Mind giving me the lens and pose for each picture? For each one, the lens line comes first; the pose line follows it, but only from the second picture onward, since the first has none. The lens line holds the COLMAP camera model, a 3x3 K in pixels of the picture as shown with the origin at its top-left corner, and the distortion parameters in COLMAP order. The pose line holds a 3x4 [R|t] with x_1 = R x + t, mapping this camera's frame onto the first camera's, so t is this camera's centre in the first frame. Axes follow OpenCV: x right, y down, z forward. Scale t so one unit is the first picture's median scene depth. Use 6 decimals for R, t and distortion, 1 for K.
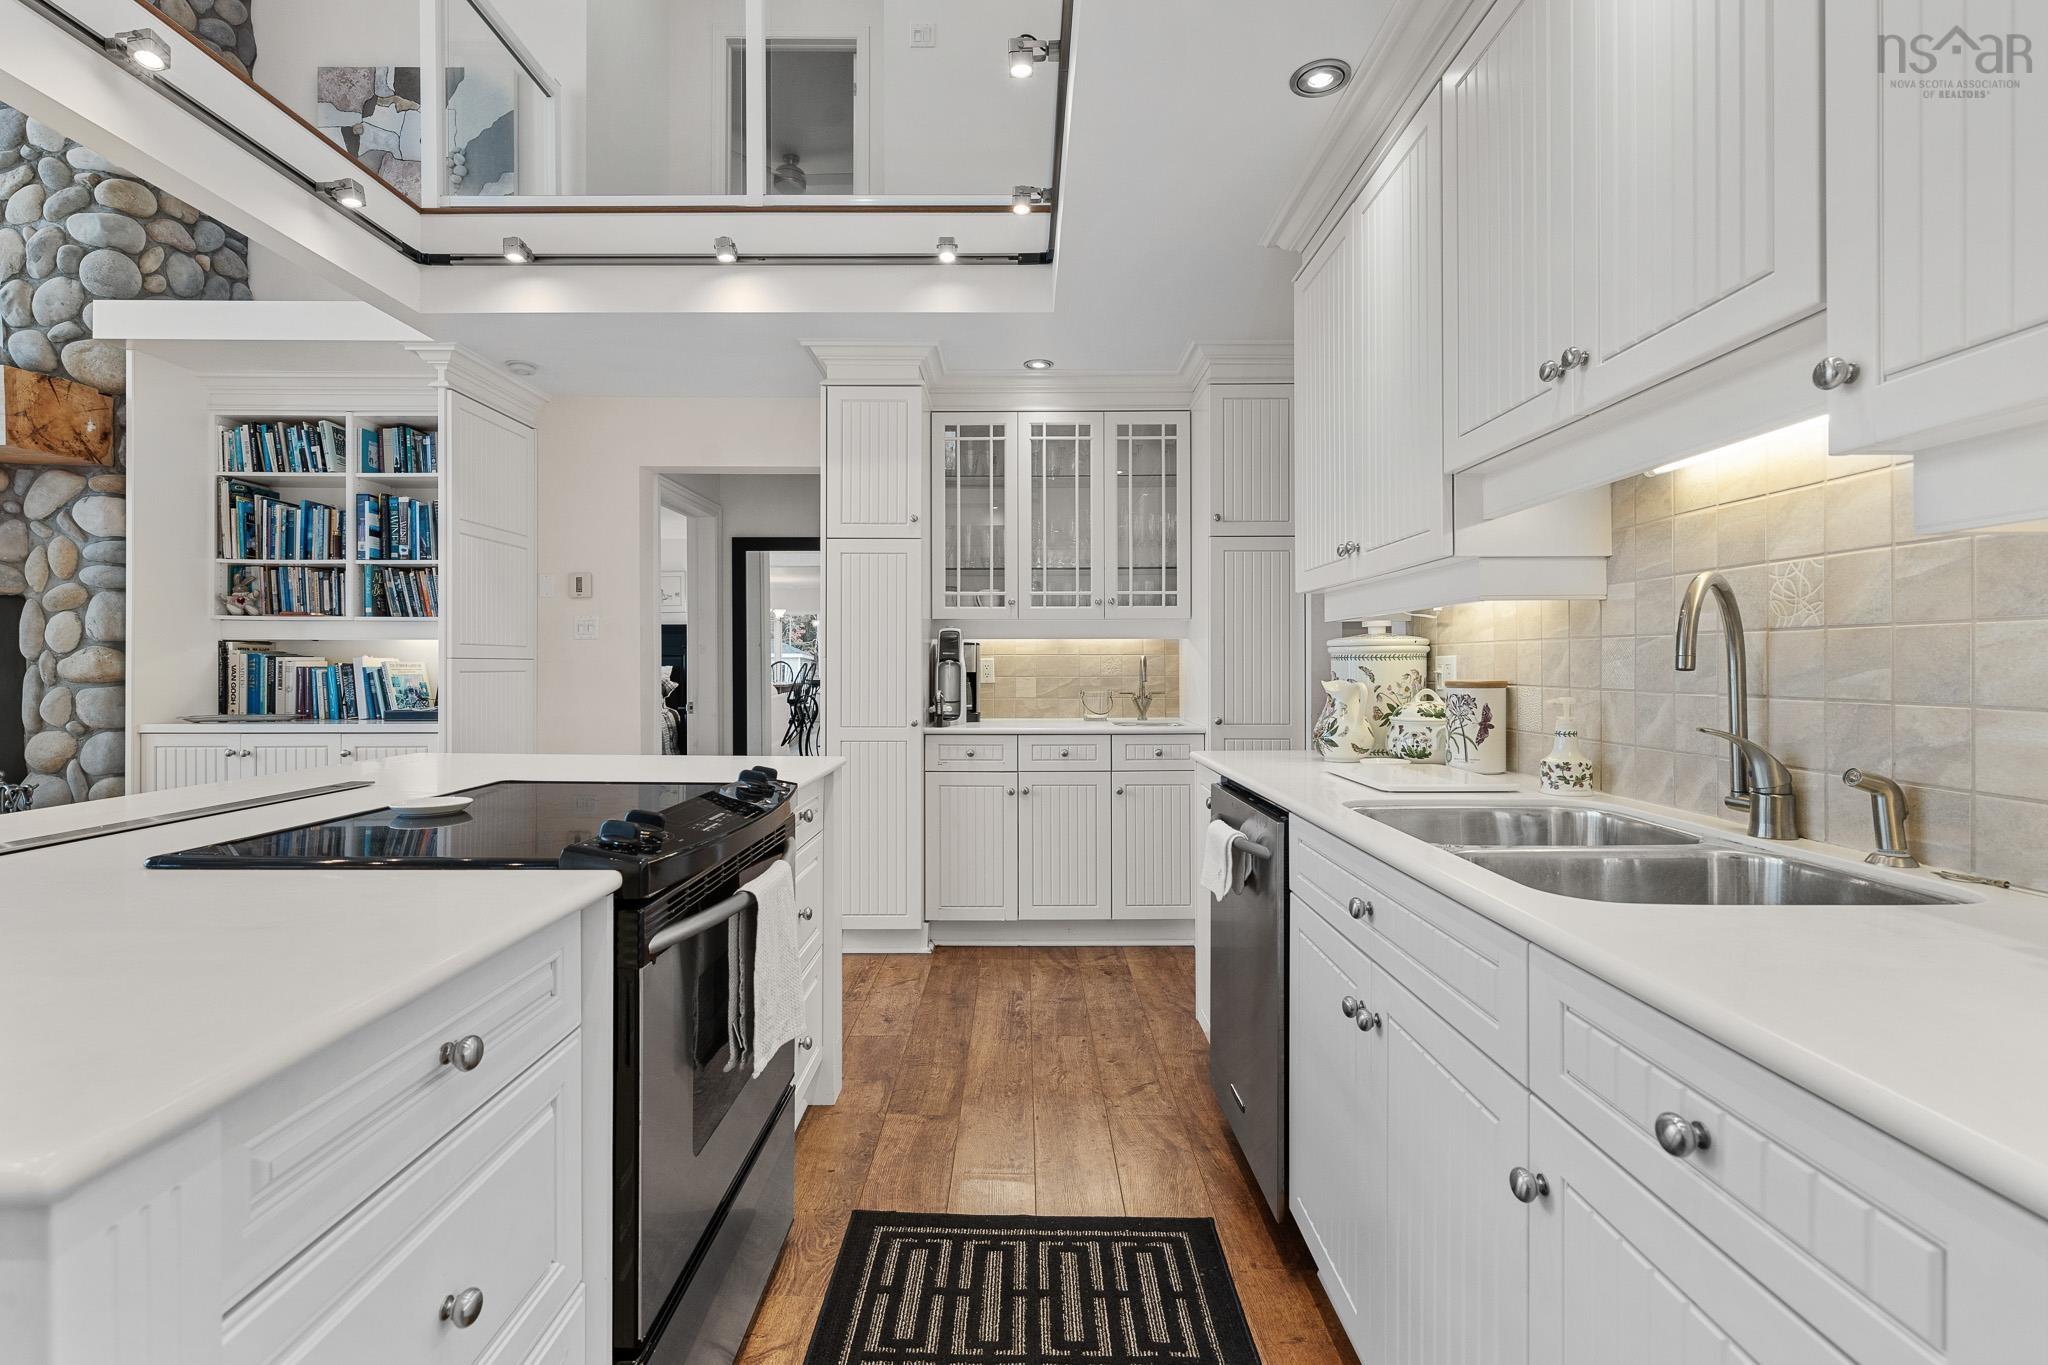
lens RADIAL K [[928.5, 0, 1021.6], [0, 928.5, 663.6], [0, 0, 1]] dist [-0.000060, 0.000294]
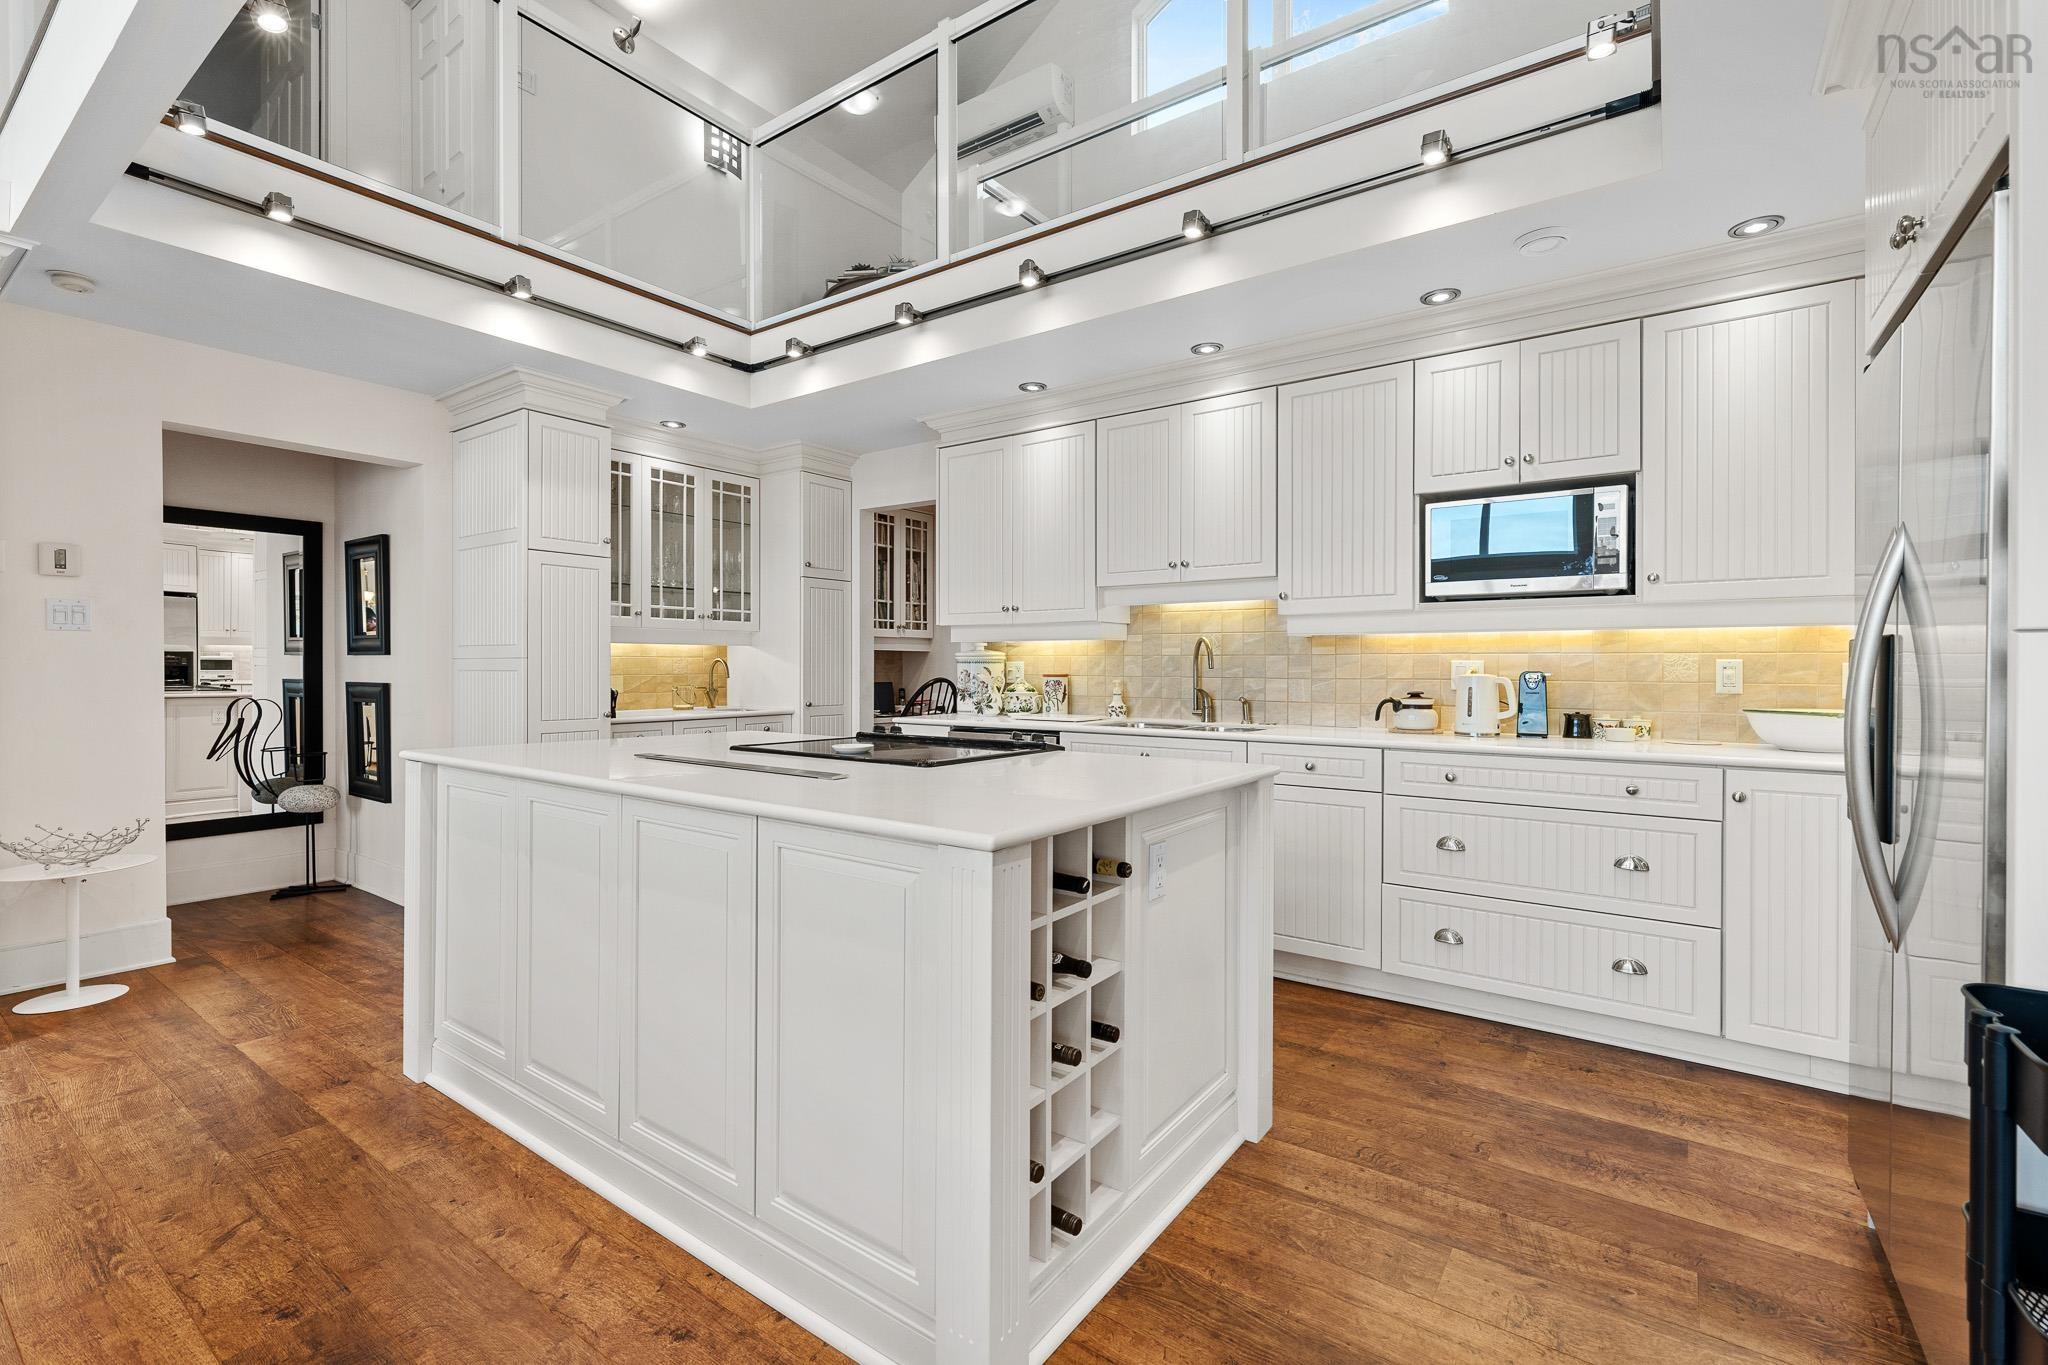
lens RADIAL K [[894.3, 0, 1023.7], [0, 894.3, 669.5], [0, 0, 1]] dist [0.000191, -0.000146]
pose [[0.583771, -0.001930, 0.811916, -0.749984], [-0.003832, 0.999979, 0.005132, -0.001061], [-0.811909, -0.006107, 0.583752, -0.093858]]
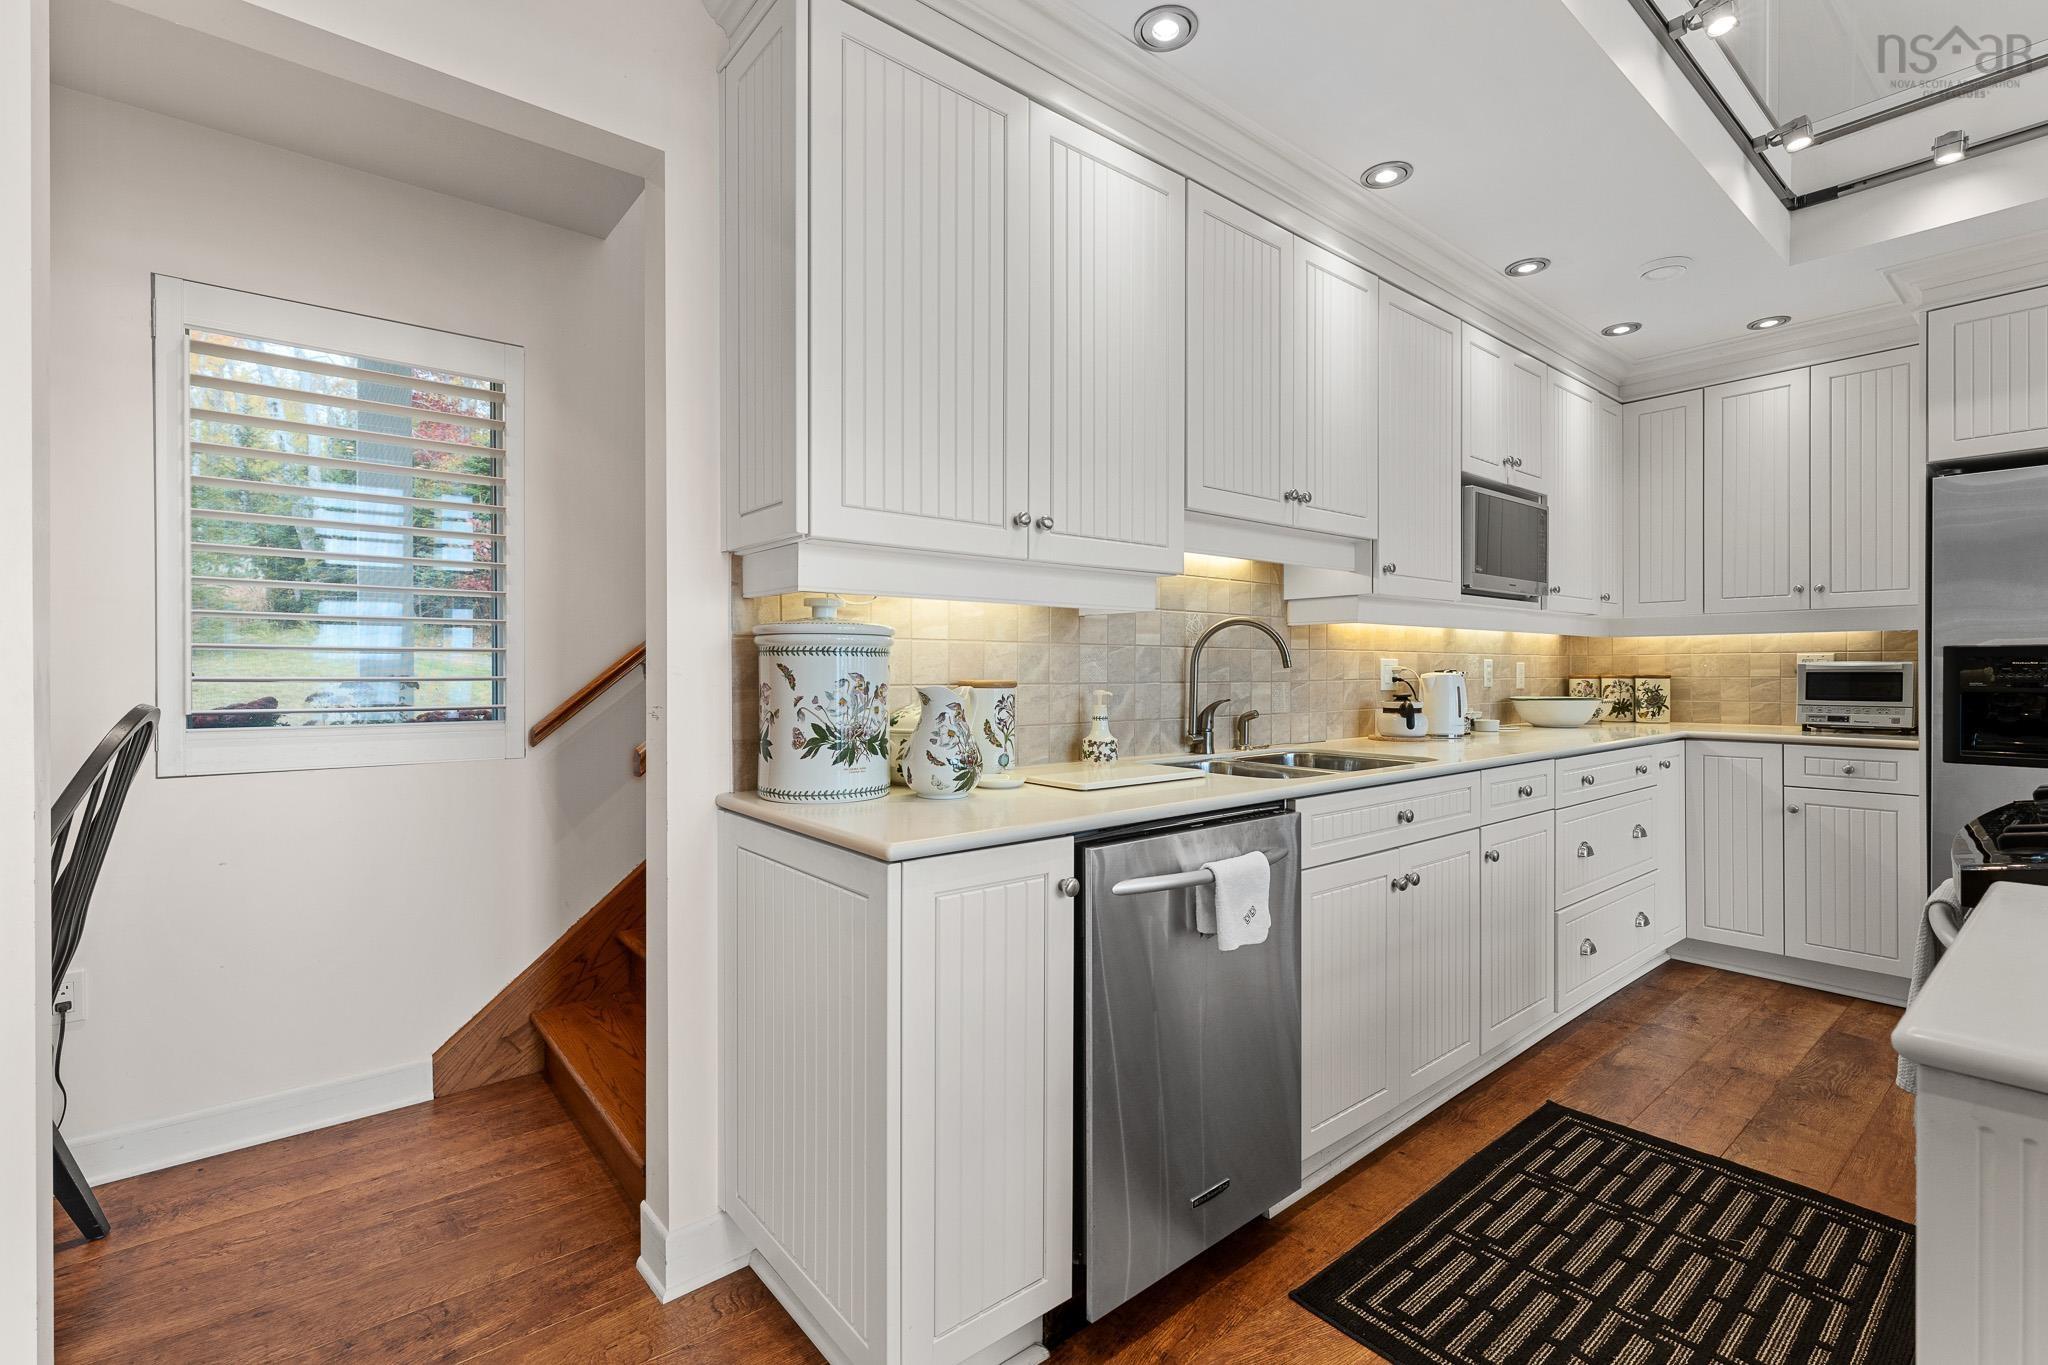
lens RADIAL K [[908.1, 0, 1024.6], [0, 908.1, 674.5], [0, 0, 1]] dist [0.000712, 0.000467]
pose [[-0.634384, -0.002084, 0.773015, -0.162446], [0.000100, 0.999996, 0.002778, 0.005636], [-0.773018, 0.001839, -0.634382, 0.947578]]
